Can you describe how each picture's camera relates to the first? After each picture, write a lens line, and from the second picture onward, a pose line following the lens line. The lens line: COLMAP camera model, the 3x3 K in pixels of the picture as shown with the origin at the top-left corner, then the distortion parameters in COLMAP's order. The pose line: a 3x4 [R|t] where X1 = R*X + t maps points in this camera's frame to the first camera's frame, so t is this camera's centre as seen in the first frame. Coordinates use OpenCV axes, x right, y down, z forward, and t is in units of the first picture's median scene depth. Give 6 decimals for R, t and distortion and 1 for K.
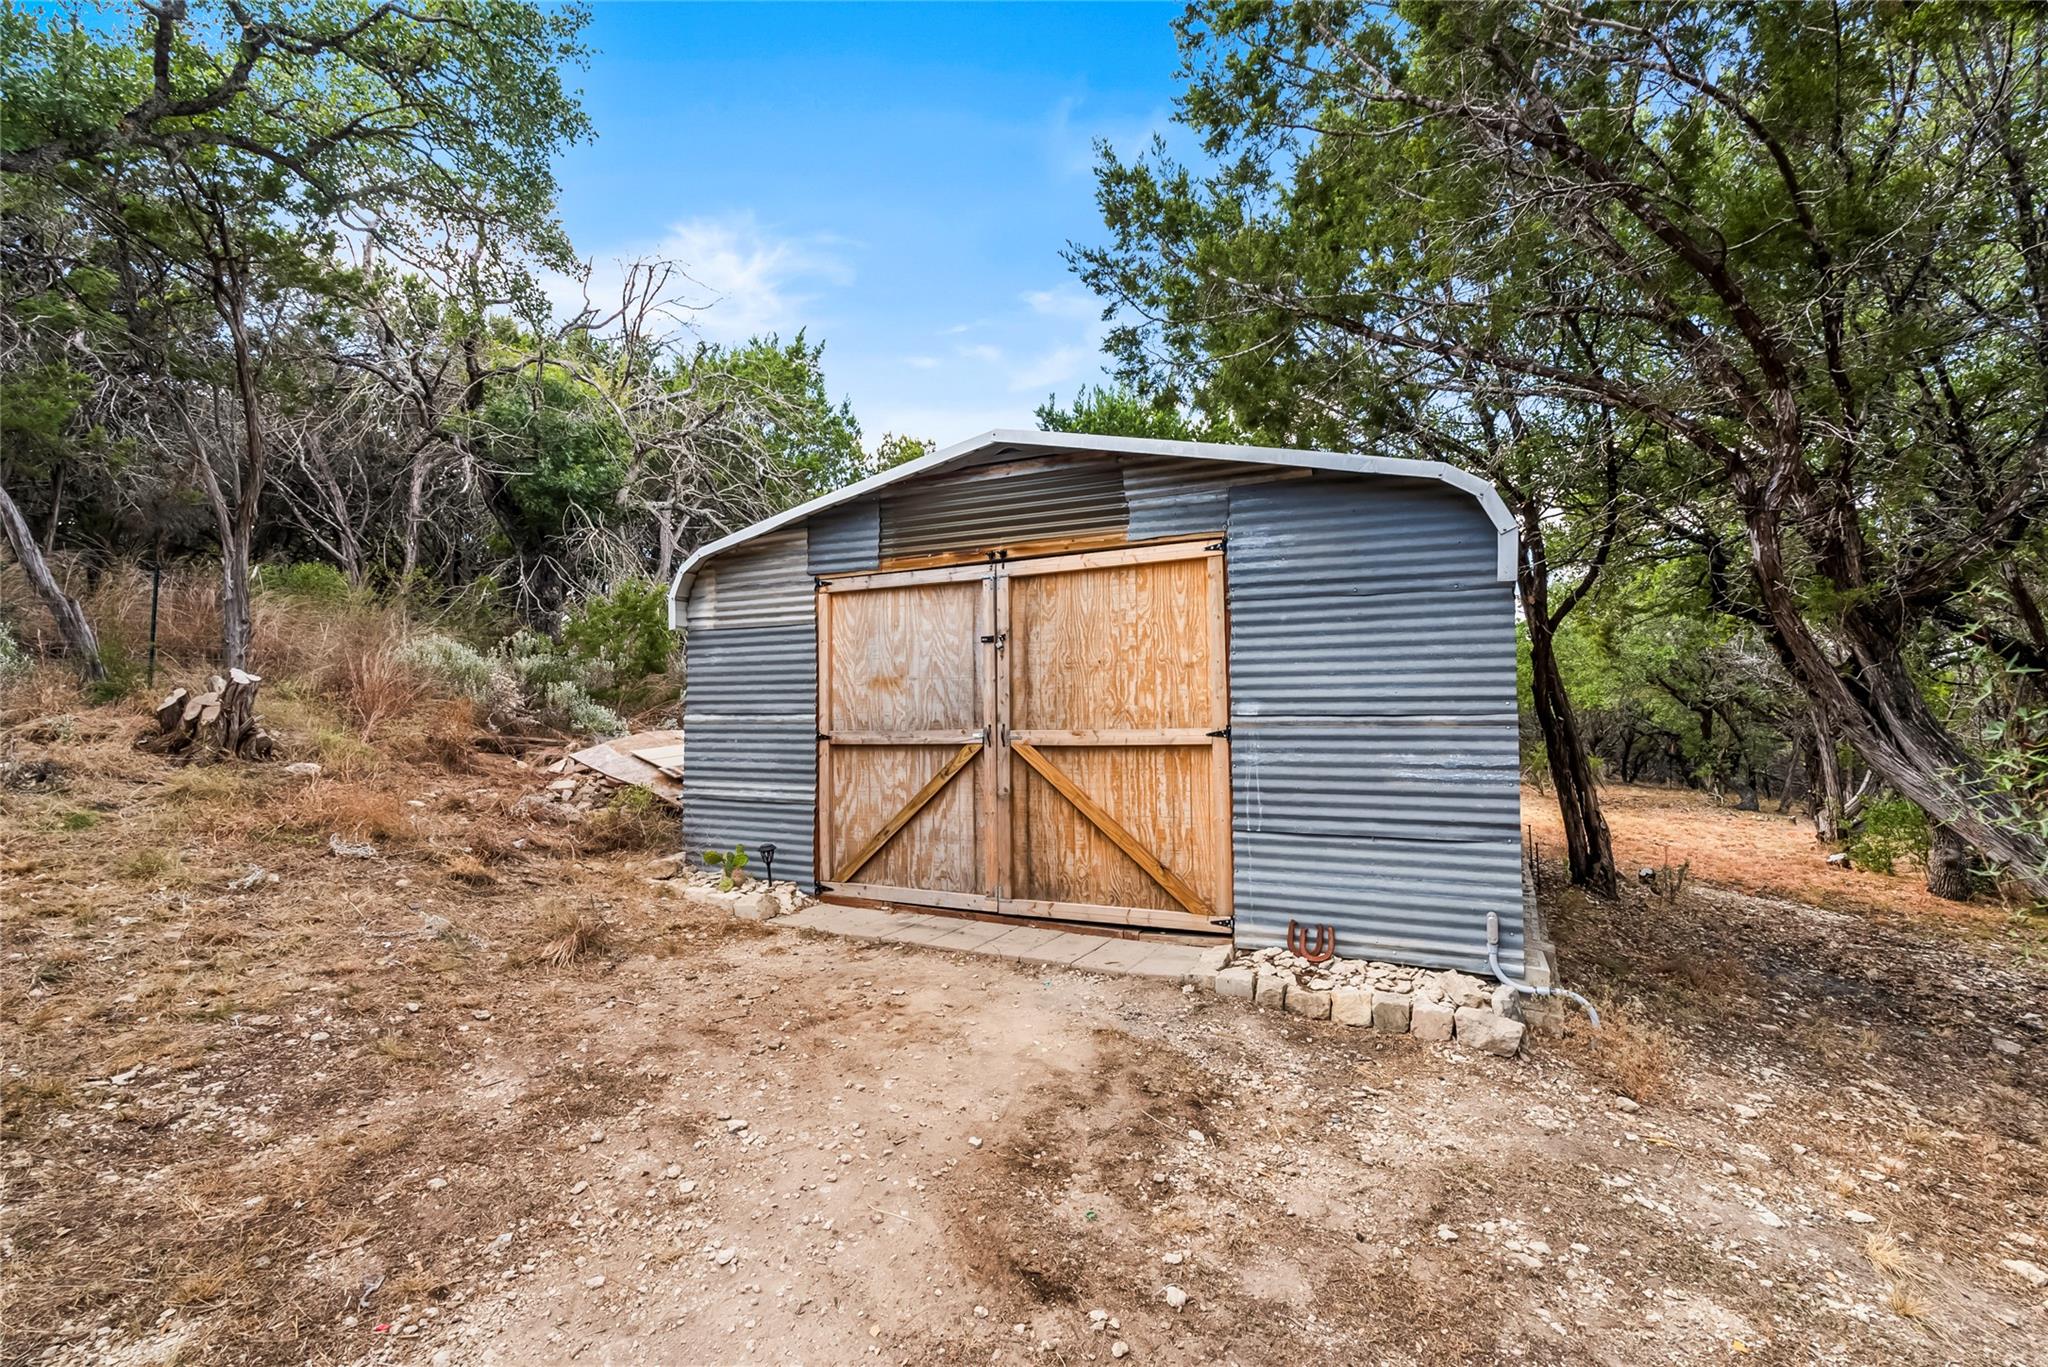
lens RADIAL K [[911.9, 0, 1030.7], [0, 911.9, 679.2], [0, 0, 1]] dist [-0.004434, -0.000216]
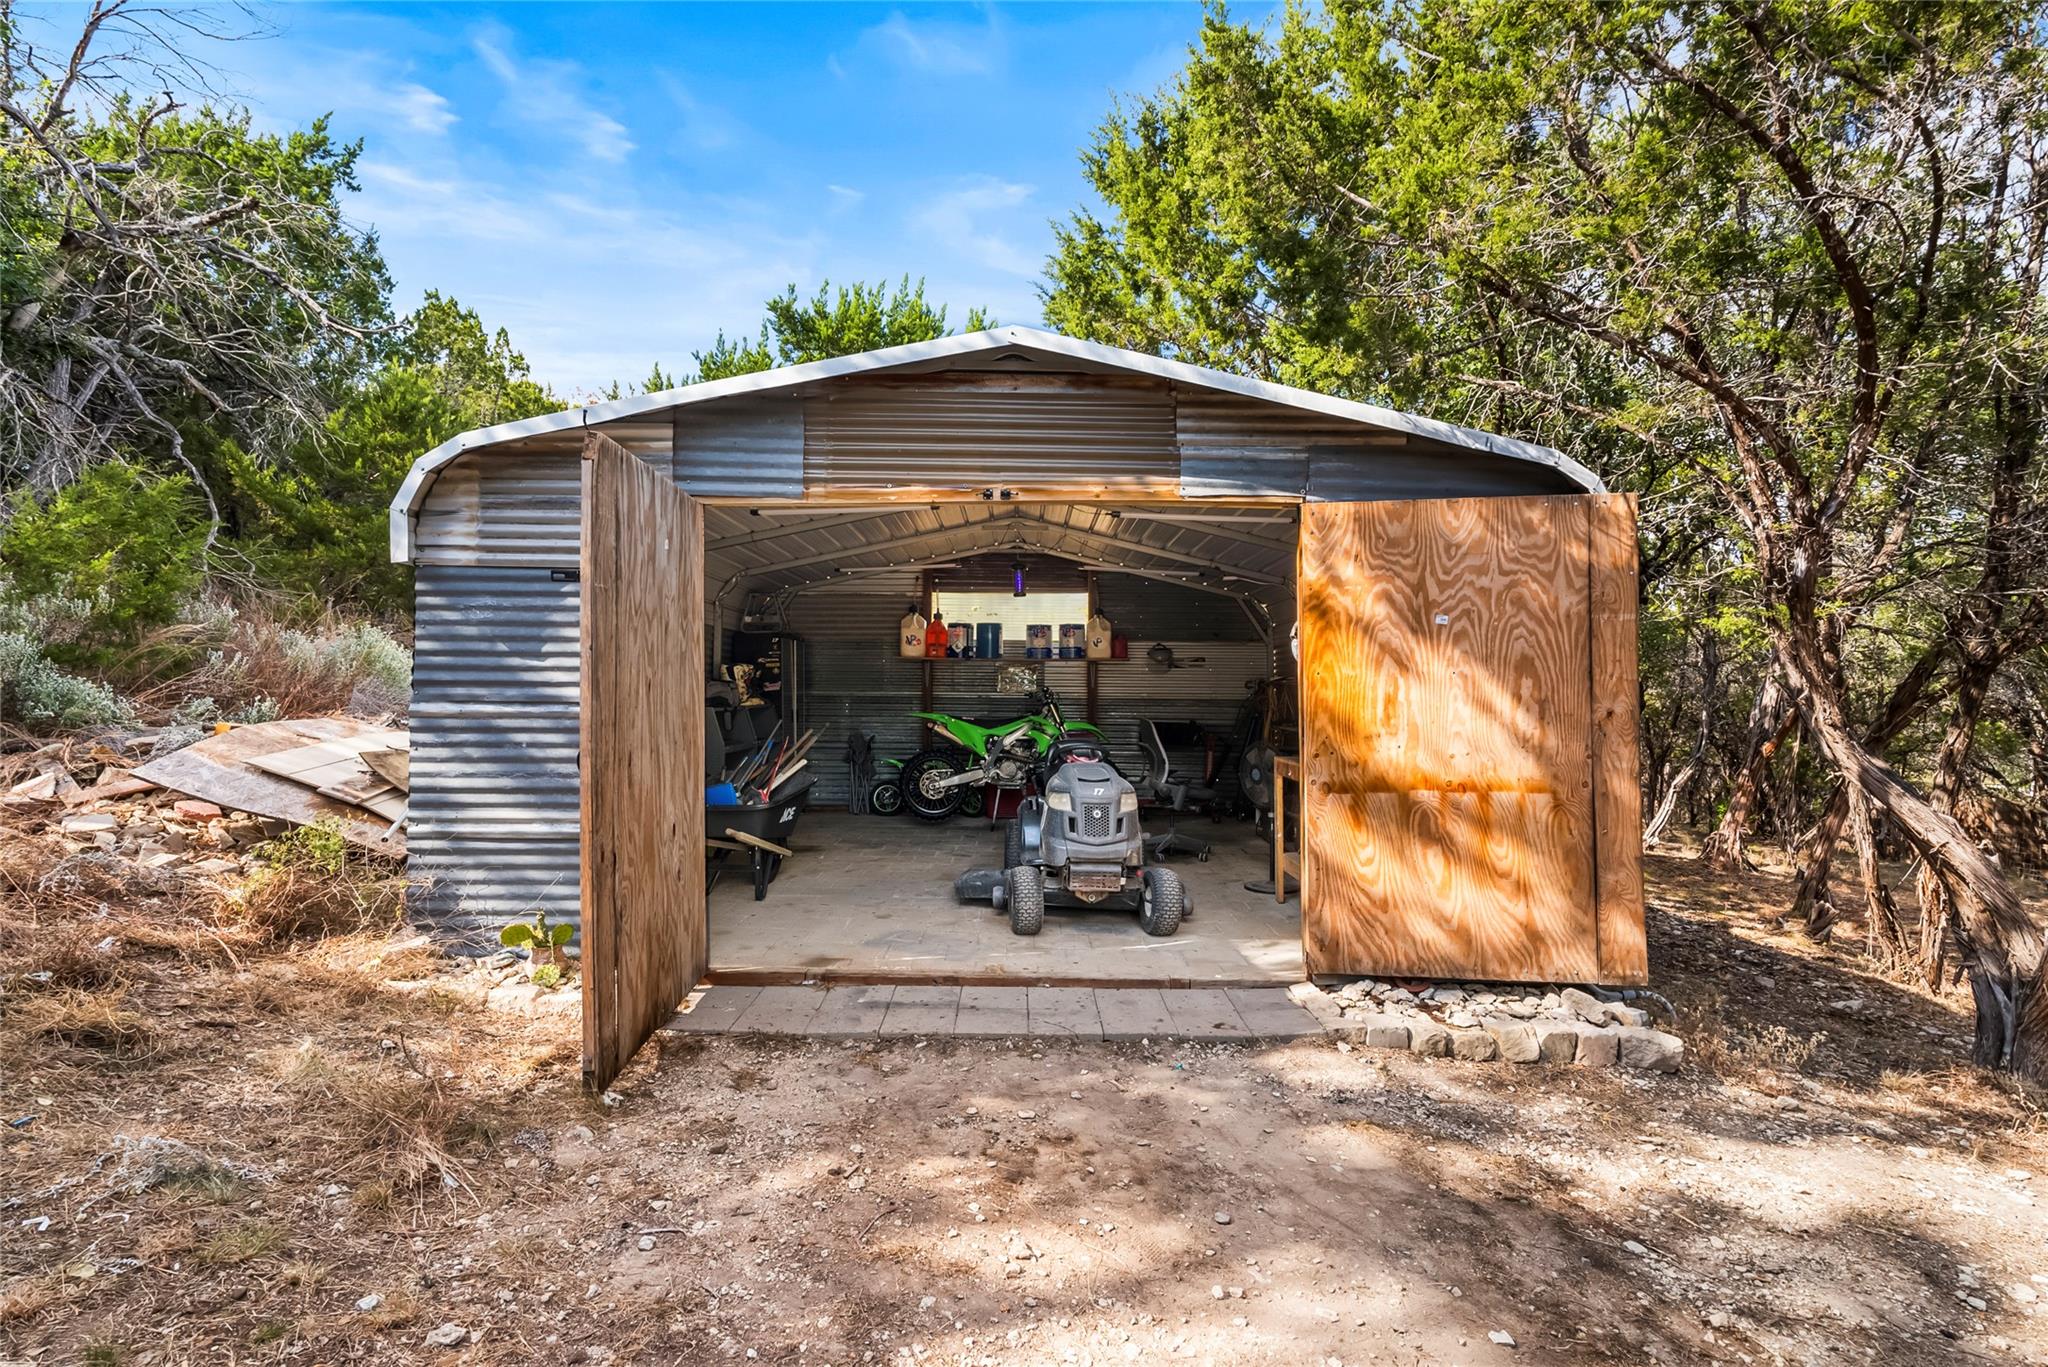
lens RADIAL K [[1012.2, 0, 1024.4], [0, 1012.2, 661.5], [0, 0, 1]] dist [-0.002367, -0.000681]
pose [[0.883873, 0.020554, 0.467274, -0.400343], [-0.030460, 0.999443, 0.013655, -0.012543], [-0.466733, -0.026303, 0.884007, 0.250776]]
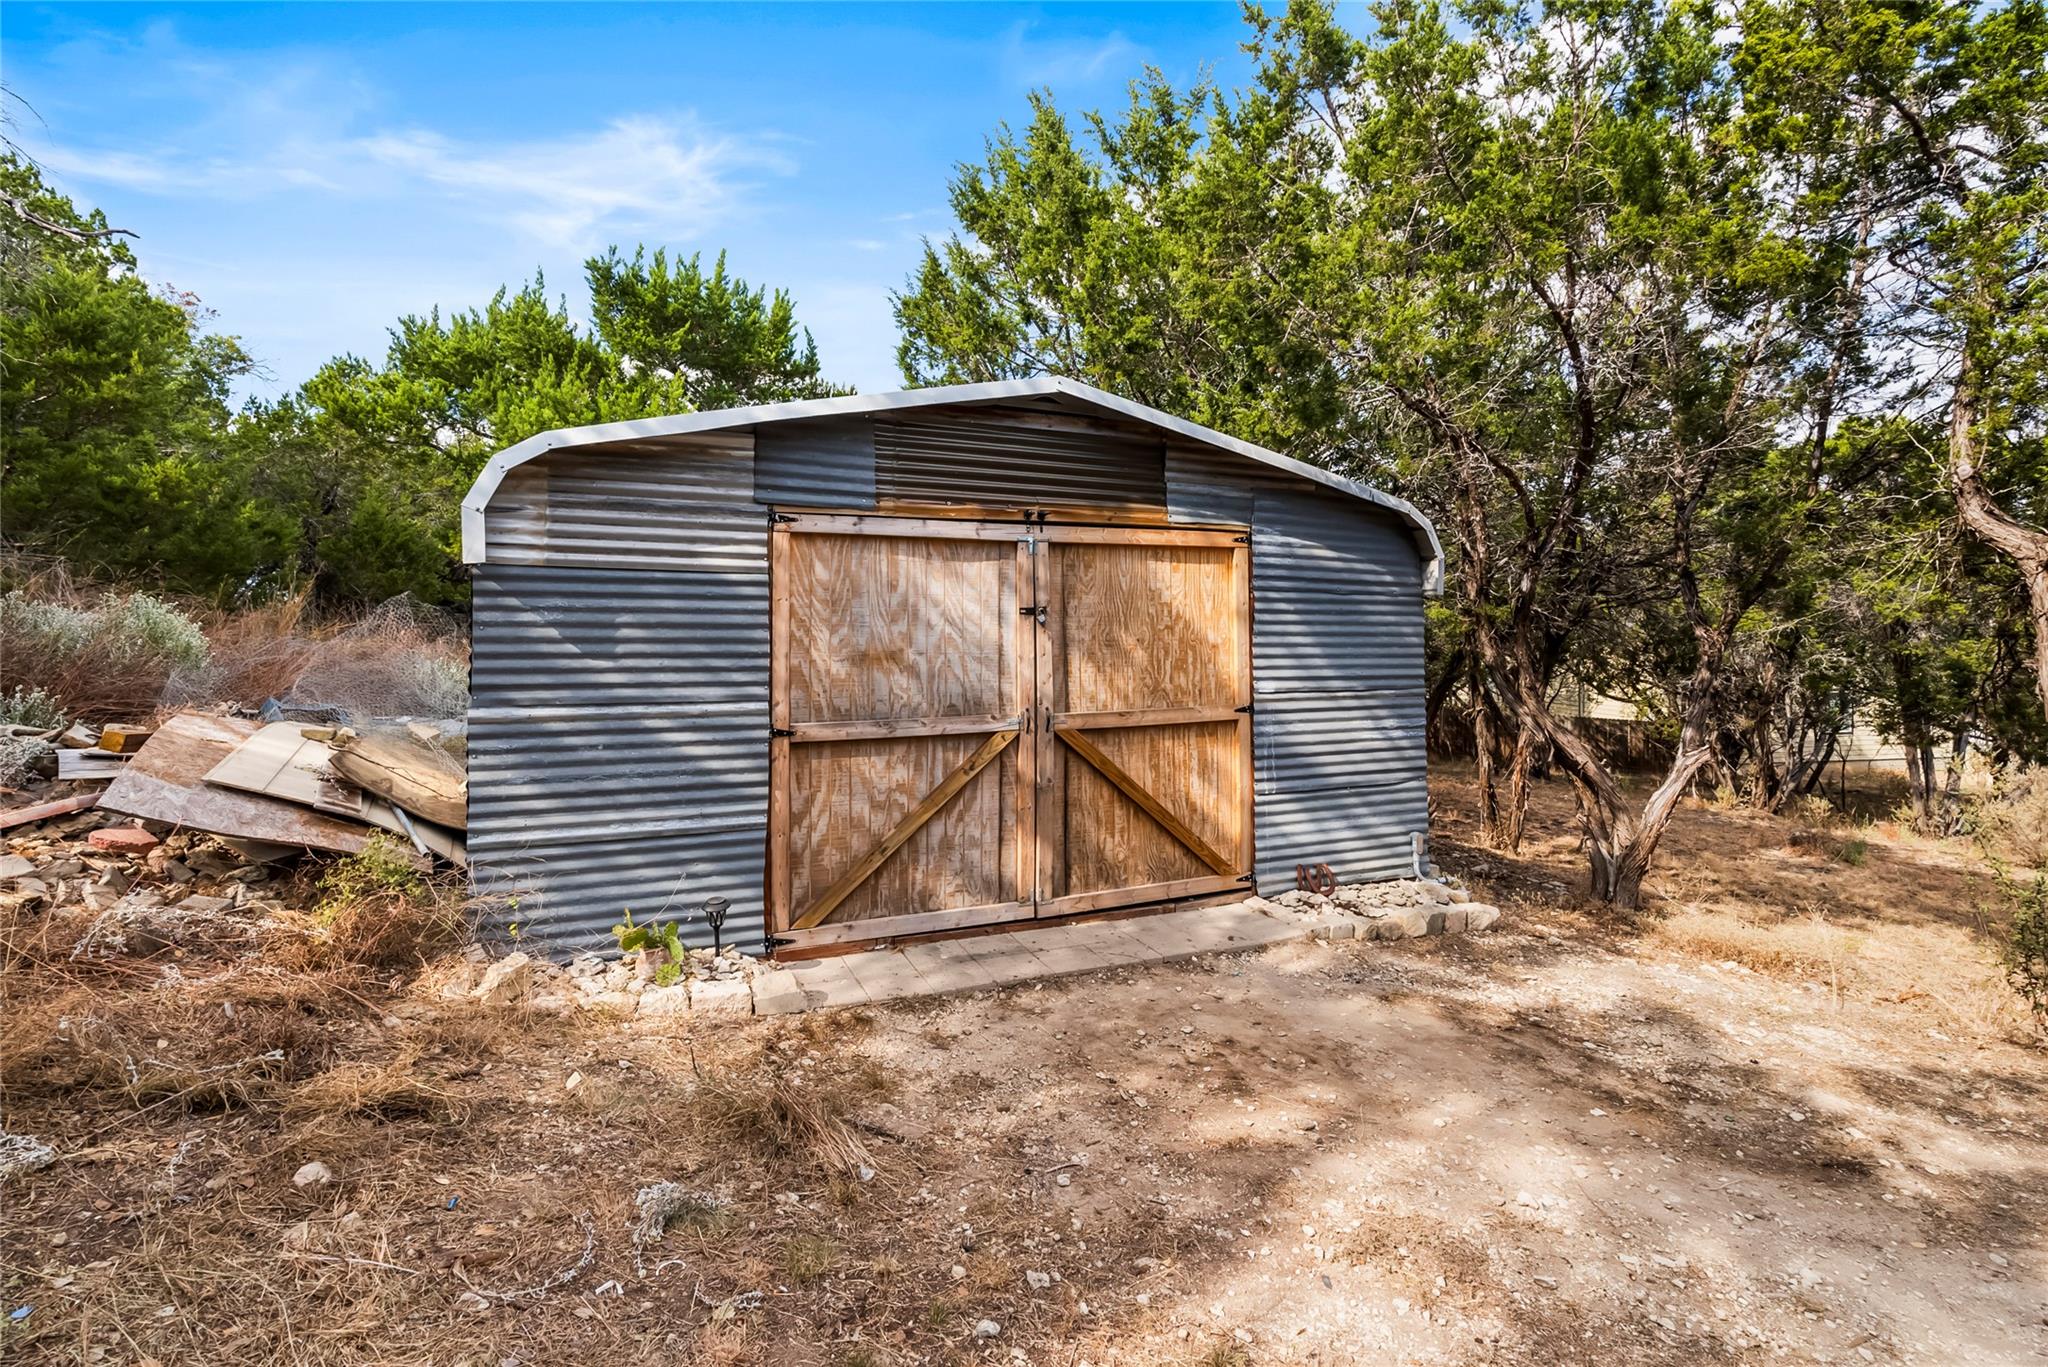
lens RADIAL K [[931.0, 0, 1027.7], [0, 931.0, 612.1], [0, 0, 1]] dist [-0.002666, -0.000439]
pose [[0.641289, 0.017108, 0.767109, -0.729277], [-0.041947, 0.999038, 0.012787, -0.054139], [-0.766152, -0.040378, 0.641389, 0.420944]]
